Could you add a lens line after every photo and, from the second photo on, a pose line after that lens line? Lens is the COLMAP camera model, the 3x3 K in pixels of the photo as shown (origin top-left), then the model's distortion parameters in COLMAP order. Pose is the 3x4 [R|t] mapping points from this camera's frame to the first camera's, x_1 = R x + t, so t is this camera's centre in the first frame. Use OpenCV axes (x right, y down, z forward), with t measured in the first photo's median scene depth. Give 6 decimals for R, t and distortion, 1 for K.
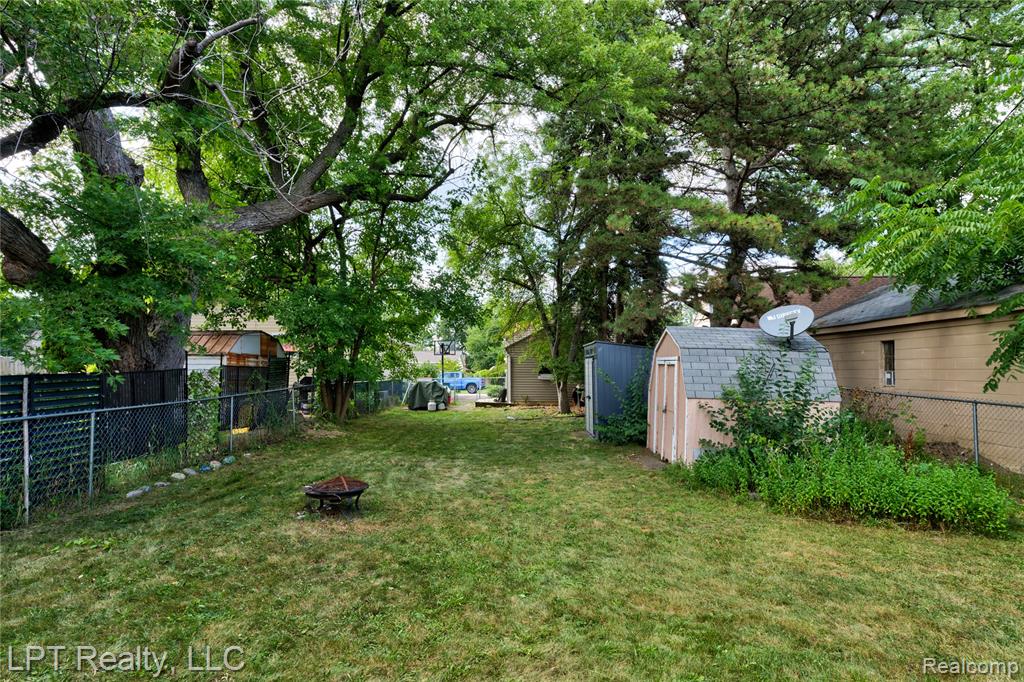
lens RADIAL K [[567.2, 0, 512.0], [0, 567.2, 341.0], [0, 0, 1]] dist [0.000624, -0.000020]
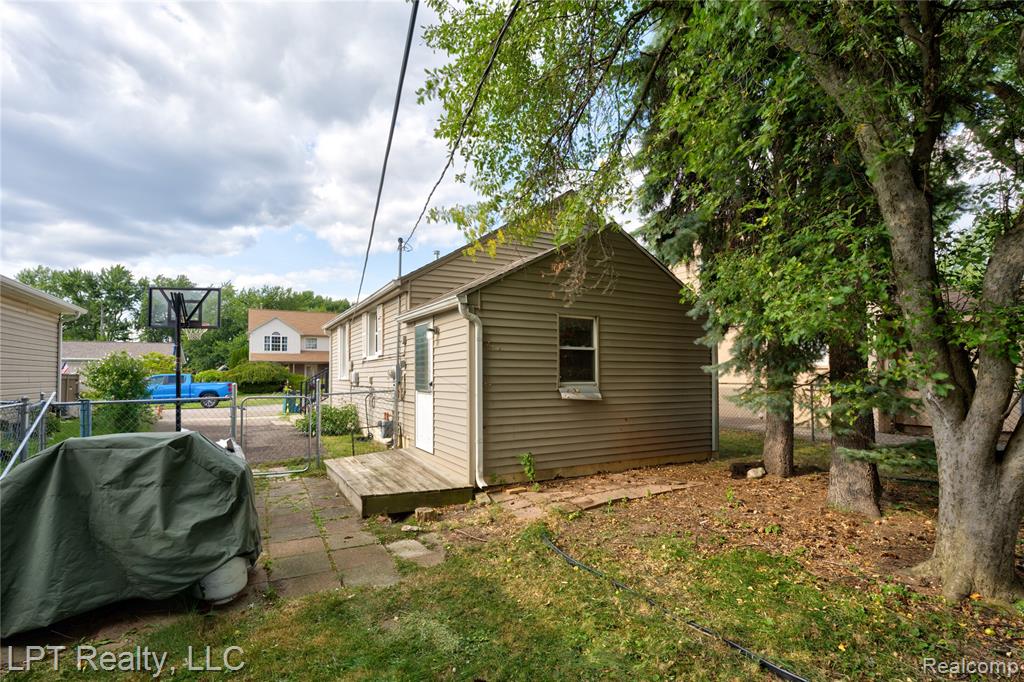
lens RADIAL K [[505.1, 0, 512.0], [0, 505.1, 341.0], [0, 0, 1]] dist [-0.000727, -0.000041]
pose [[0.867029, 0.022760, 0.497737, -0.158731], [-0.017159, 0.999728, -0.015824, 0.053607], [-0.497961, 0.005179, 0.867184, 1.024711]]
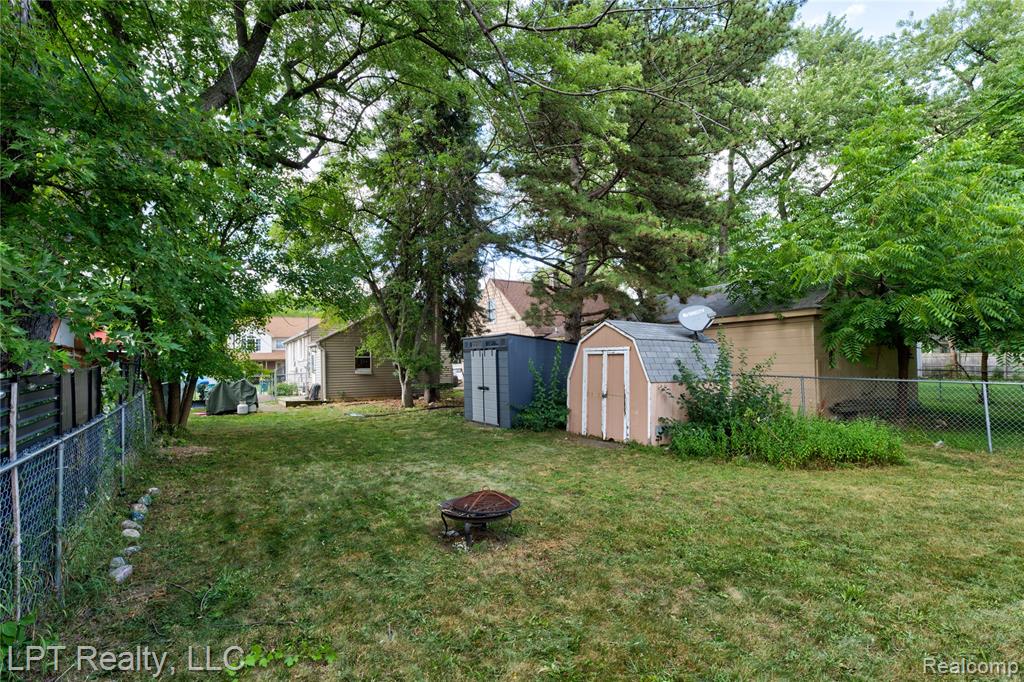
lens RADIAL K [[522.0, 0, 512.0], [0, 522.0, 341.0], [0, 0, 1]] dist [-0.000330, -0.000018]
pose [[0.848687, 0.003421, 0.528885, -0.263677], [-0.006627, 0.999969, 0.004166, 0.007248], [-0.528854, -0.007040, 0.848684, 0.134793]]
